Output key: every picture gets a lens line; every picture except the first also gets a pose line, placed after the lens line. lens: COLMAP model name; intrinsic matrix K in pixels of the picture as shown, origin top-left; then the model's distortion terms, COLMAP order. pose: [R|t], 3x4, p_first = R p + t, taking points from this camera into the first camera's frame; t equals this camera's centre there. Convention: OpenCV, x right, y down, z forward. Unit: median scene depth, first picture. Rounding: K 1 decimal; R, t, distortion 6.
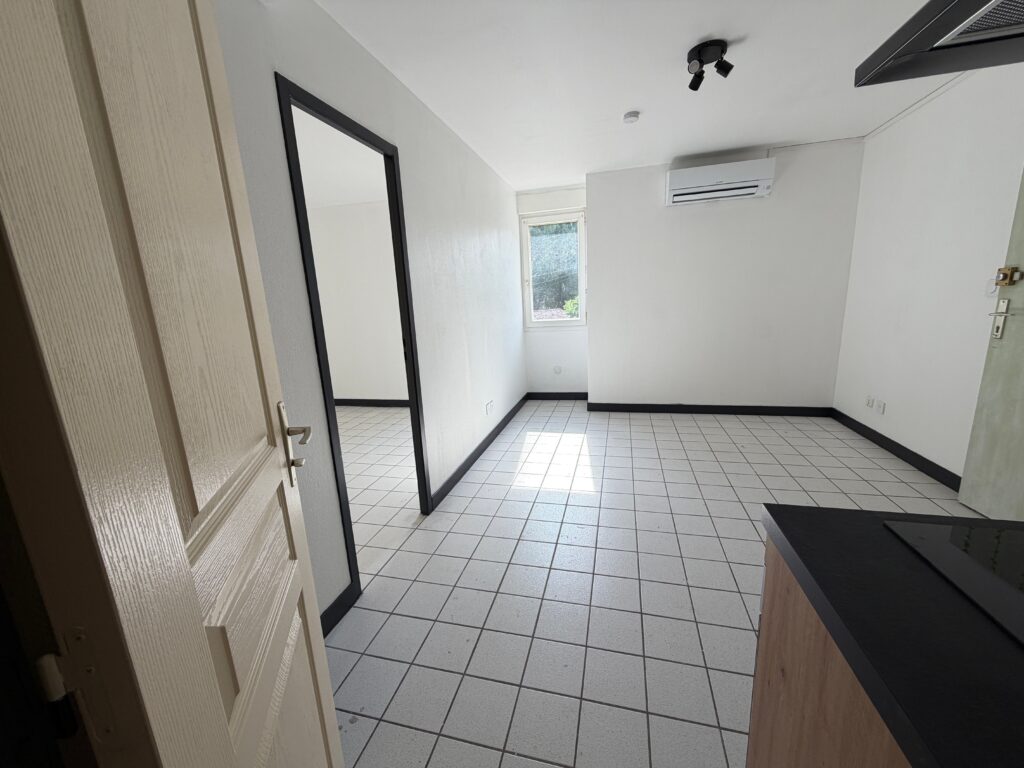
lens RADIAL K [[406.3, 0, 509.4], [0, 406.3, 380.6], [0, 0, 1]] dist [0.000338, 0.000306]
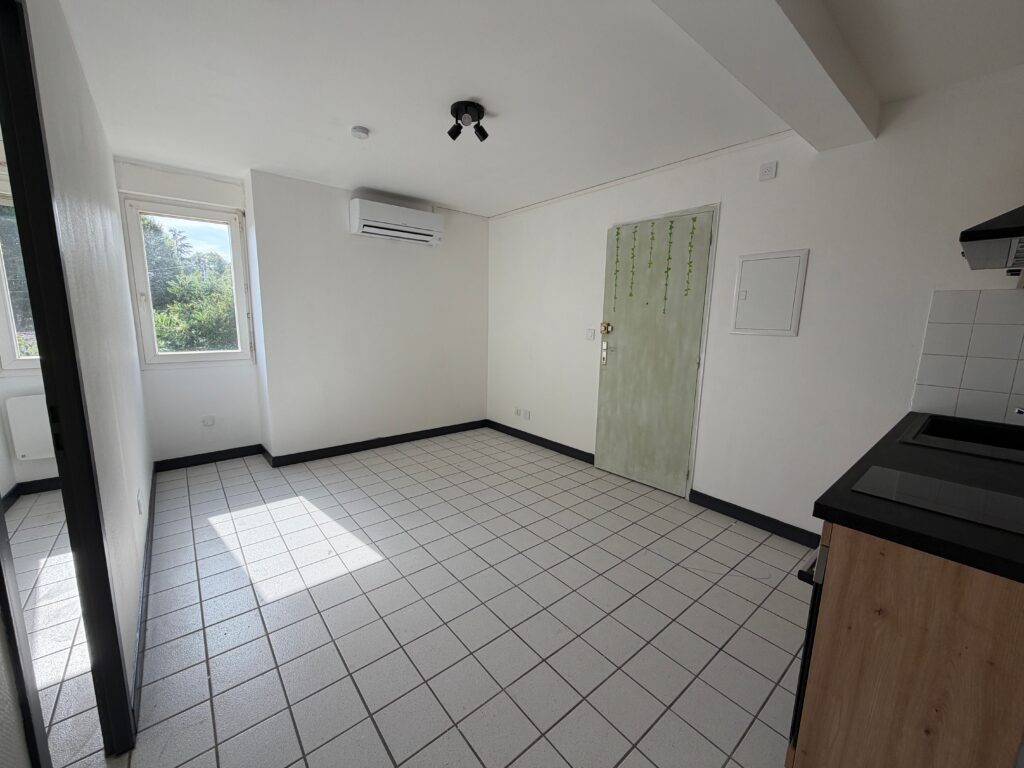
lens RADIAL K [[406.3, 0, 510.3], [0, 406.3, 382.7], [0, 0, 1]] dist [0.000338, 0.000306]
pose [[0.577389, -0.069128, 0.813538, -0.208194], [0.118581, 0.992944, 0.000213, -0.042011], [-0.807813, 0.096347, 0.581512, 0.192997]]
